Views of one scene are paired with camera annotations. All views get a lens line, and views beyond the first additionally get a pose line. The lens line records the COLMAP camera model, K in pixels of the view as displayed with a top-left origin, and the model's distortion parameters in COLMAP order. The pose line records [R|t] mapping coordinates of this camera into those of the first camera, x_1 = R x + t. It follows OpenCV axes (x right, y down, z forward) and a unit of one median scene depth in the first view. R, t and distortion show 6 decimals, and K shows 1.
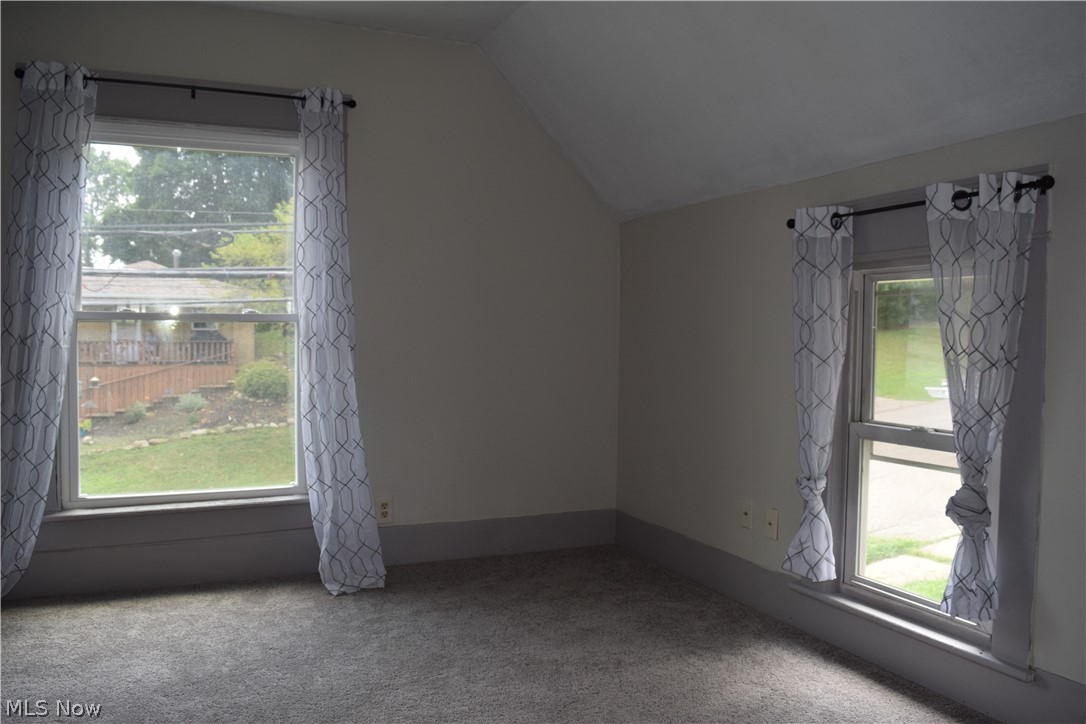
lens RADIAL K [[859.0, 0, 542.6], [0, 859.0, 353.9], [0, 0, 1]] dist [-0.093809, 0.026635]
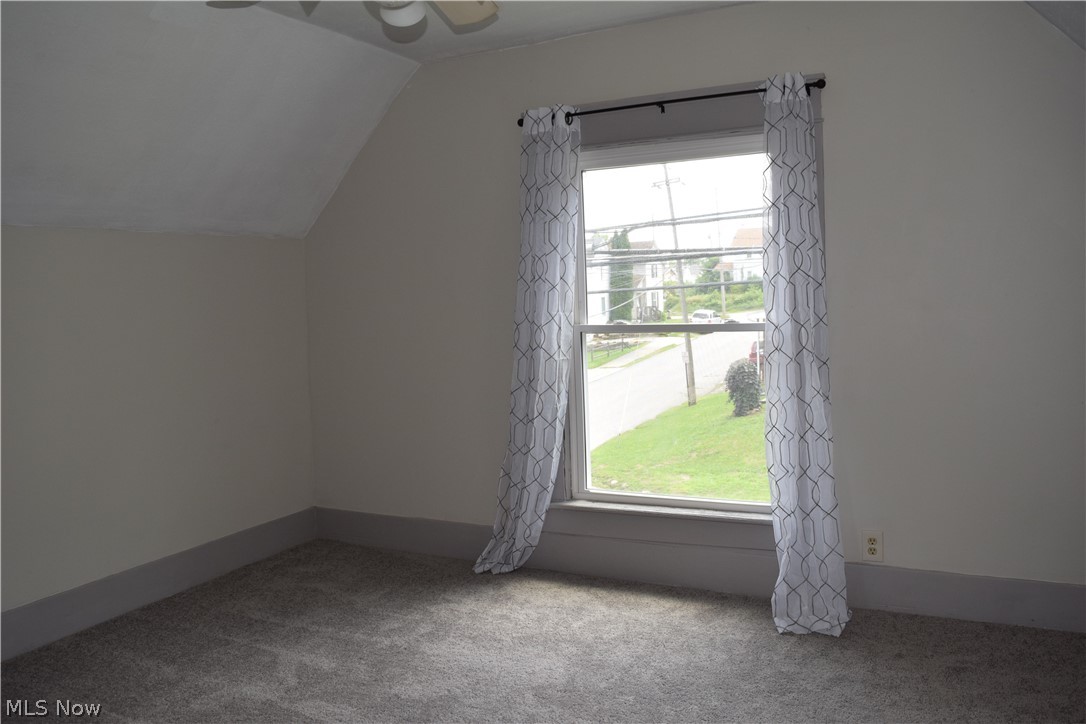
lens RADIAL K [[859.0, 0, 542.6], [0, 859.0, 353.9], [0, 0, 1]] dist [-0.093809, 0.026635]
pose [[0.632702, 0.028436, -0.773873, 0.304947], [0.018508, 0.998485, 0.051821, -0.073950], [0.774174, -0.047110, 0.631217, 0.238959]]
